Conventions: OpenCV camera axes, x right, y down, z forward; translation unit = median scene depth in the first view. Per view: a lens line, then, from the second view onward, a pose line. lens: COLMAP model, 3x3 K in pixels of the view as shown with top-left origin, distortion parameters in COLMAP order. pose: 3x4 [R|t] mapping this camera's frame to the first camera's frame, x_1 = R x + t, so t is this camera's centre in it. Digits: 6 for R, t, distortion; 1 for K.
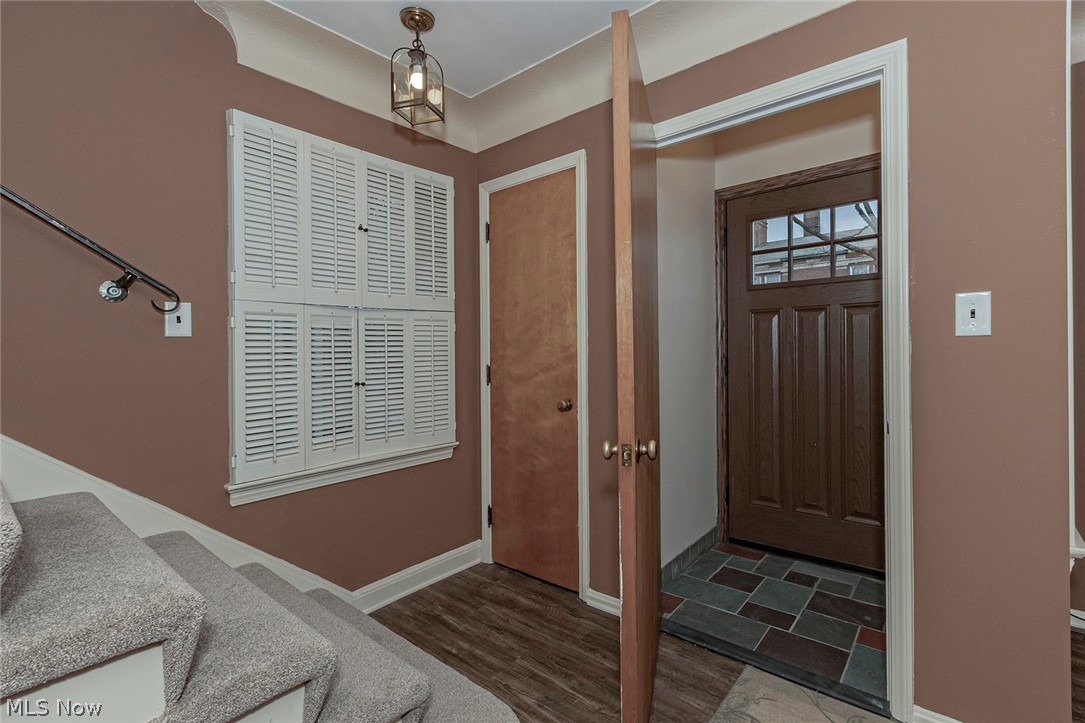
lens RADIAL K [[503.7, 0, 542.5], [0, 503.7, 361.5], [0, 0, 1]] dist [0.000120, -0.000010]
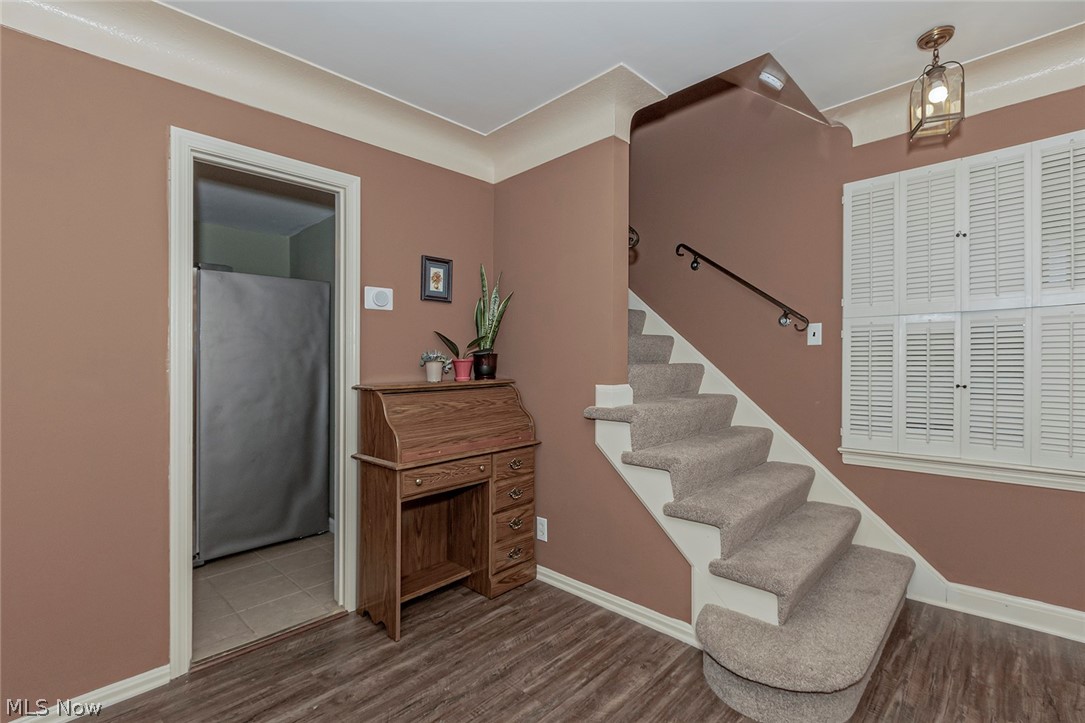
lens RADIAL K [[503.7, 0, 542.5], [0, 503.7, 361.5], [0, 0, 1]] dist [0.000120, -0.000010]
pose [[-0.122484, 0.019205, -0.992285, 0.871623], [-0.014789, 0.999666, 0.021173, -0.016683], [0.992360, 0.017268, -0.122159, 0.316213]]
